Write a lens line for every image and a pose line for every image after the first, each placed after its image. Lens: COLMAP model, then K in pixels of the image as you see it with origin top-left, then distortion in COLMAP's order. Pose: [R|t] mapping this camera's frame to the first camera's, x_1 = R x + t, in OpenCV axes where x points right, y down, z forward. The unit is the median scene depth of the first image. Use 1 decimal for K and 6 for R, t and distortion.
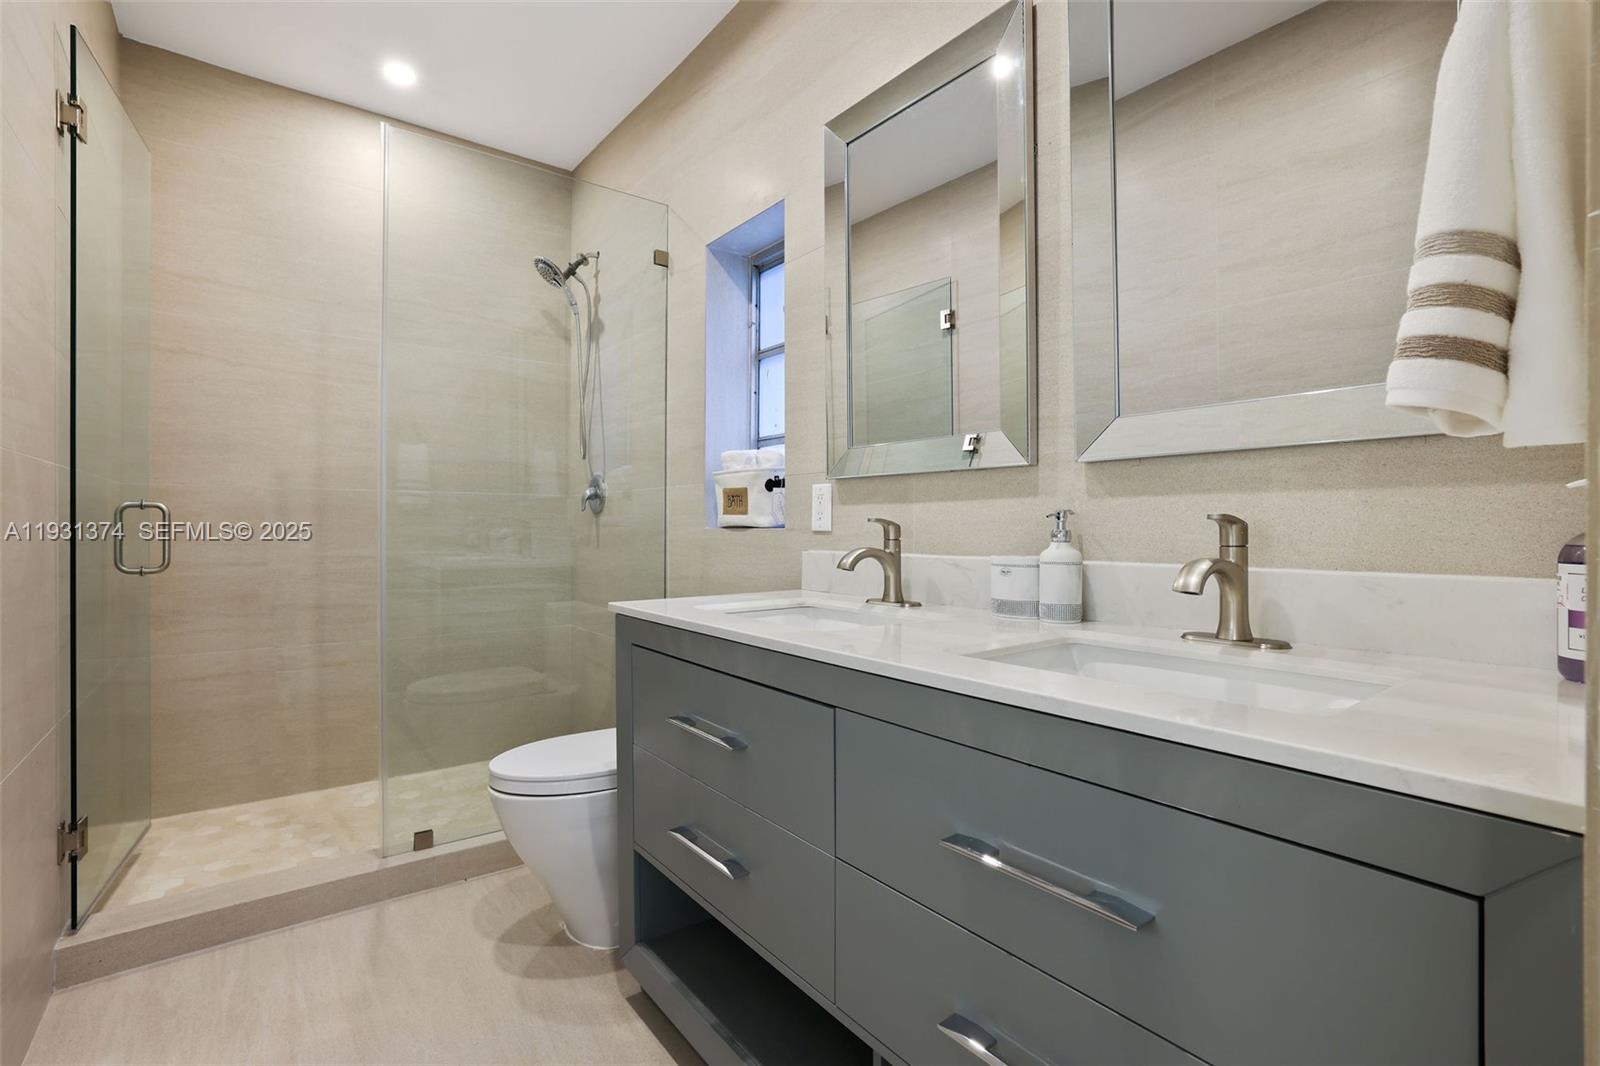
lens RADIAL K [[757.7, 0, 802.6], [0, 757.7, 511.3], [0, 0, 1]] dist [-0.000908, -0.000044]
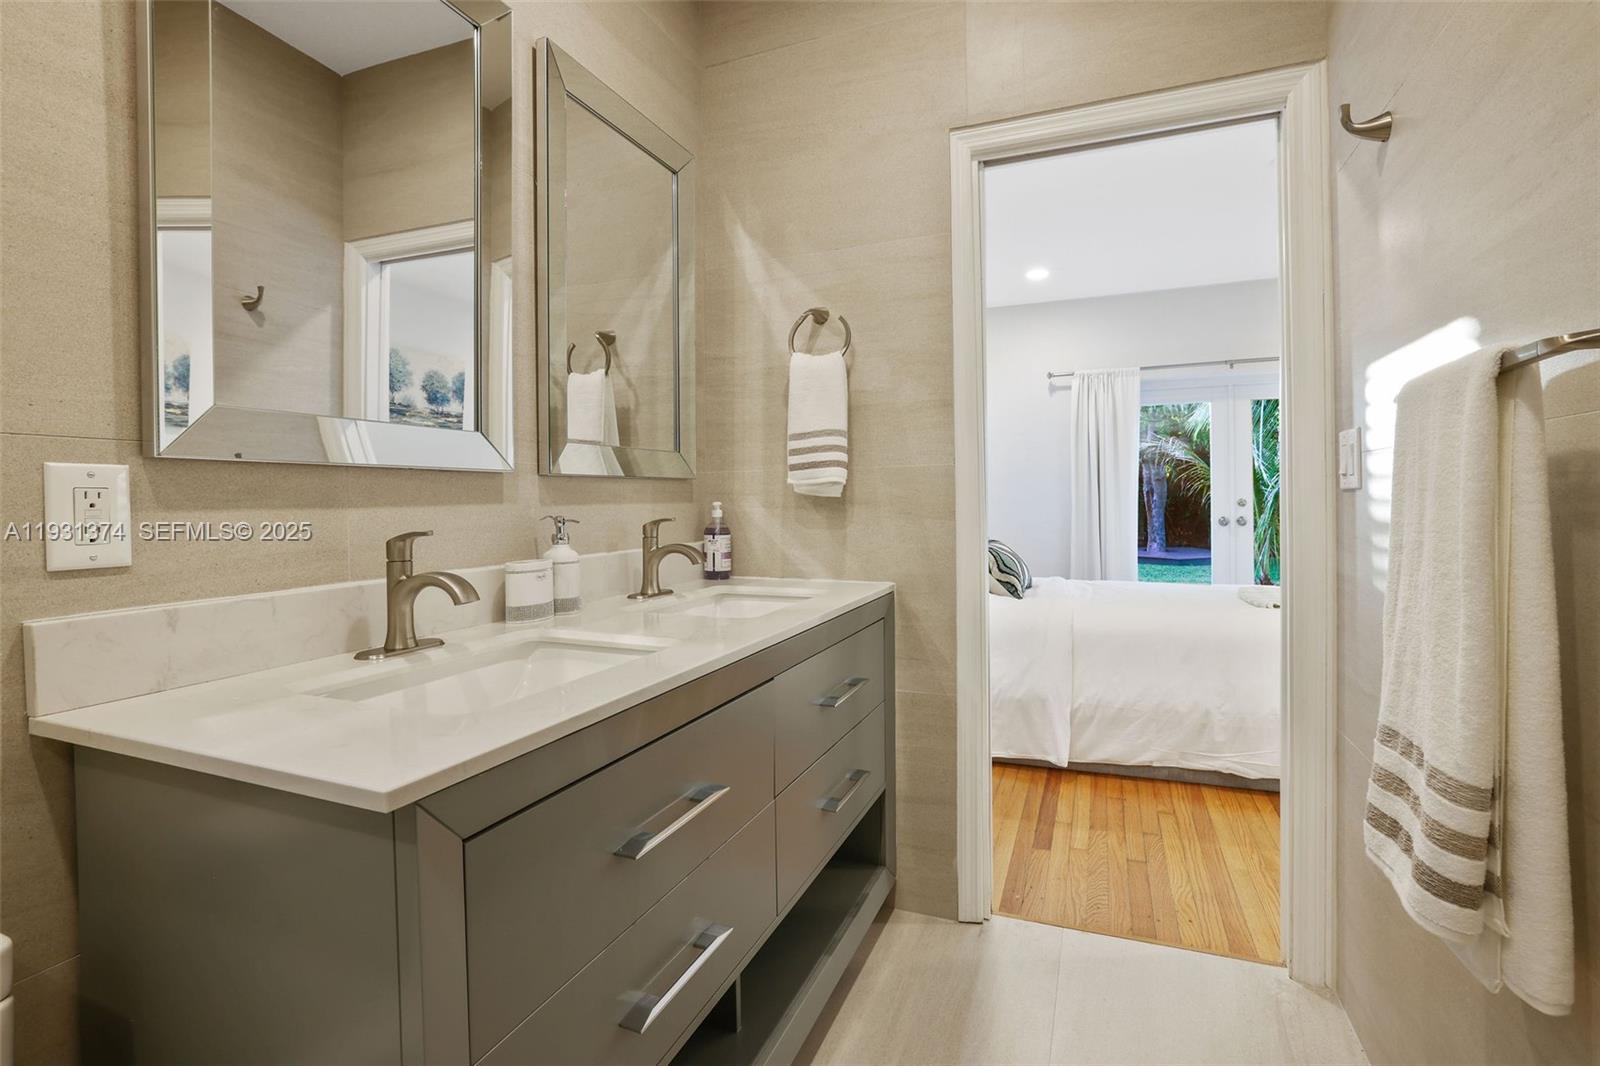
lens RADIAL K [[757.7, 0, 802.6], [0, 757.7, 511.3], [0, 0, 1]] dist [-0.000908, -0.000044]
pose [[-0.494764, 0.010360, 0.868966, -0.648934], [0.015759, 0.999871, -0.002948, 0.000227], [-0.868885, 0.012235, -0.494863, 0.991977]]
